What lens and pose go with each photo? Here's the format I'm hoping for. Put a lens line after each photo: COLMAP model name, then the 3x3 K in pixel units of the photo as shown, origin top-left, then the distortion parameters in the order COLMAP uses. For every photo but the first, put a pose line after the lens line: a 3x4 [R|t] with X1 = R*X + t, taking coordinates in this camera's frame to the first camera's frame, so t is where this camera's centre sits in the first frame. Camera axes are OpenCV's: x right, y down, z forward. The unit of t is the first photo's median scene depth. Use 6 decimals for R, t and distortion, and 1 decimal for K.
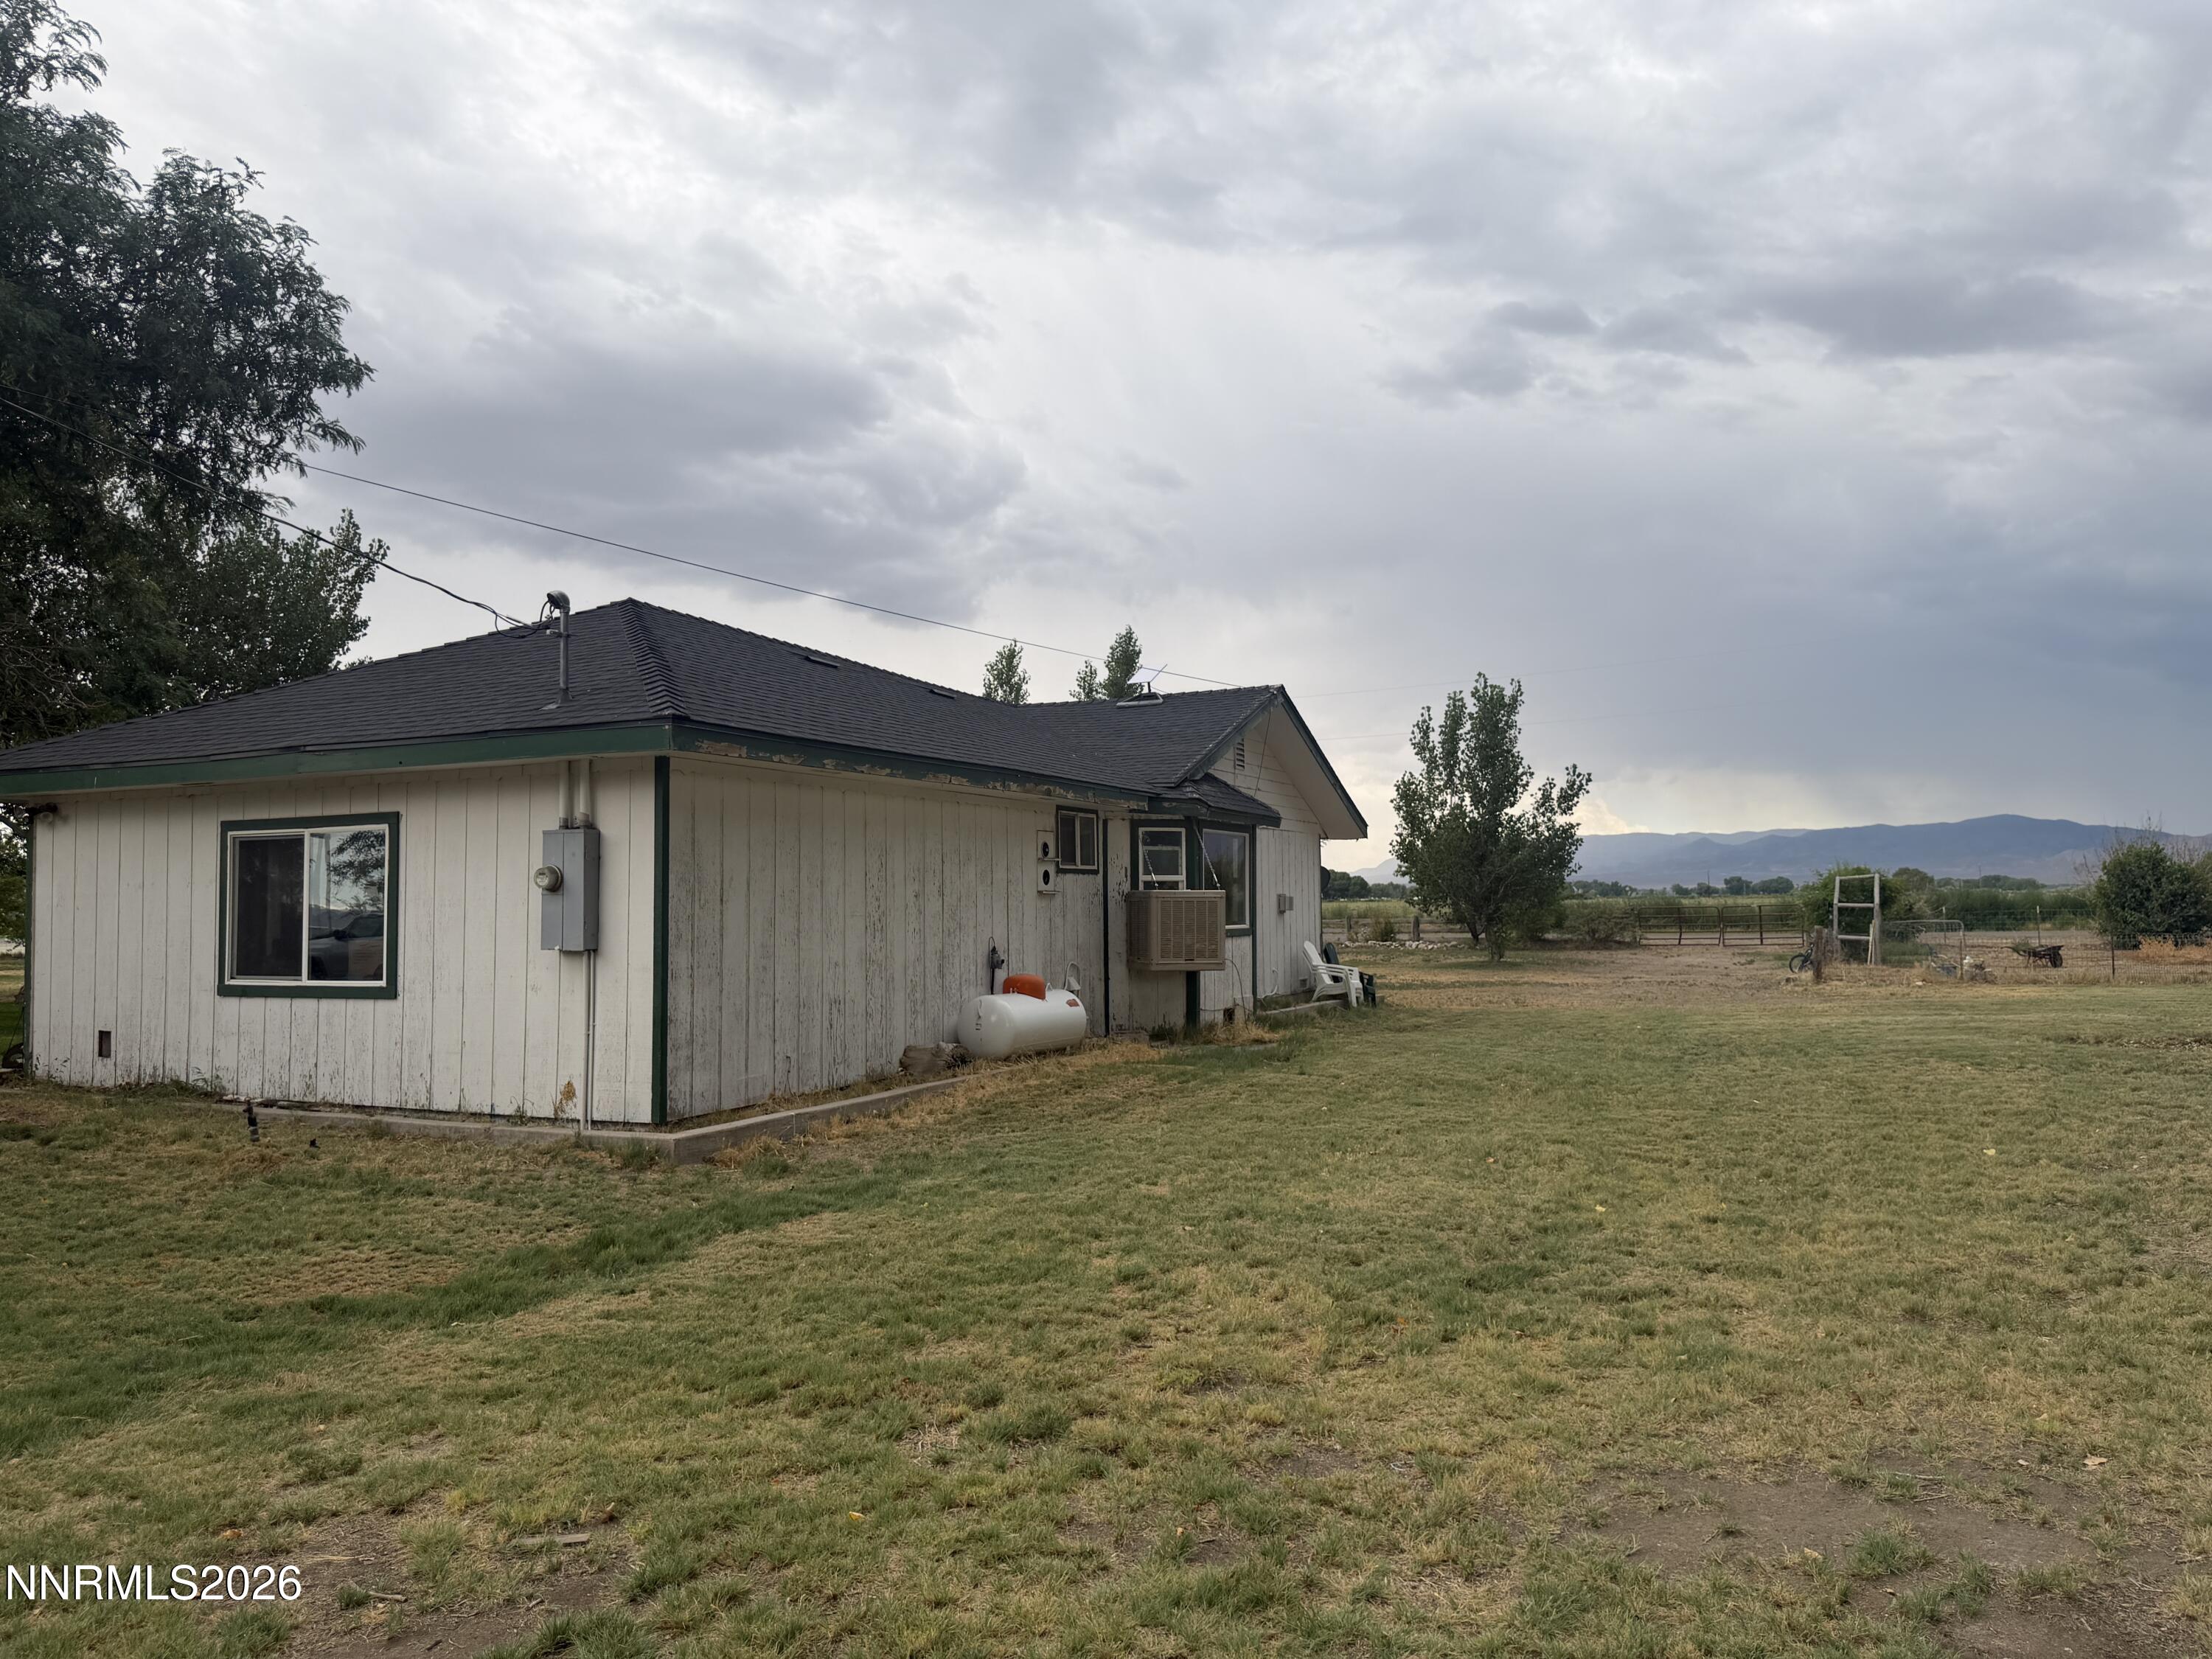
lens RADIAL K [[1610.9, 0, 1106.0], [0, 1610.9, 829.5], [0, 0, 1]] dist [0.091077, -0.155124]
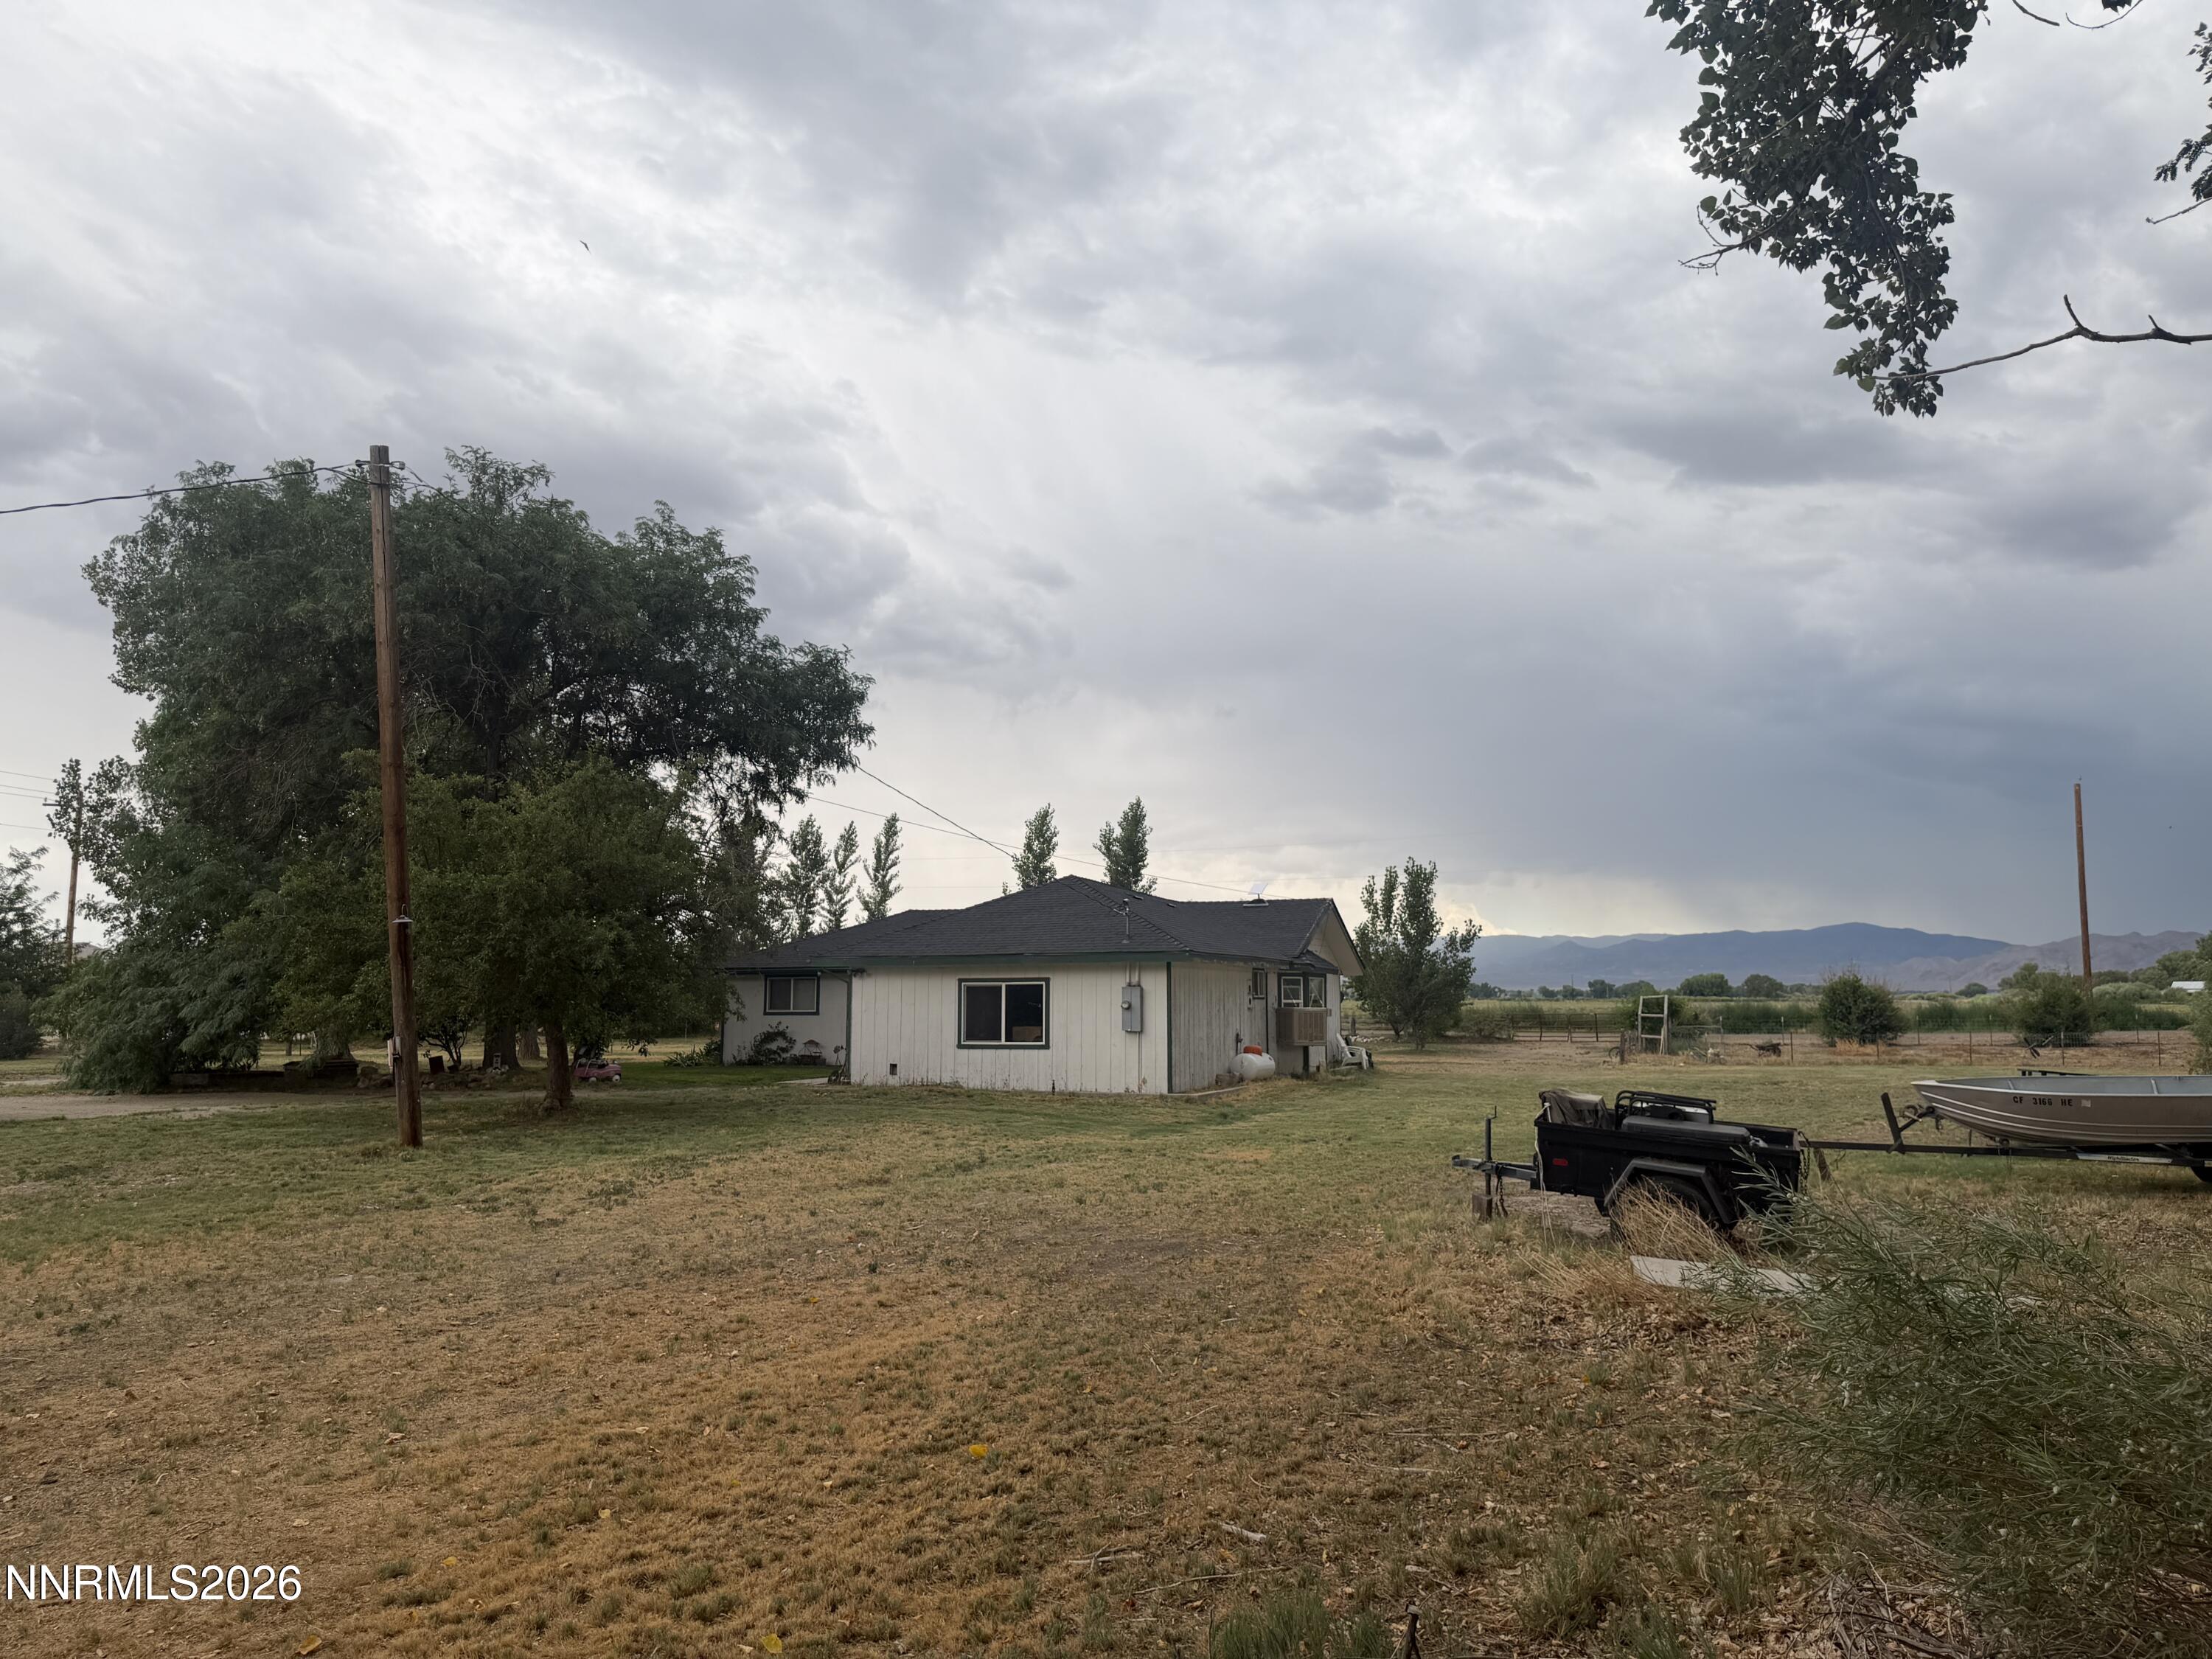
lens RADIAL K [[1610.9, 0, 1106.0], [0, 1610.9, 829.5], [0, 0, 1]] dist [0.091077, -0.155124]
pose [[0.997121, 0.018933, 0.073420, -0.160018], [-0.014575, 0.998125, -0.059452, -0.028219], [-0.074407, 0.058210, 0.995528, -0.473406]]
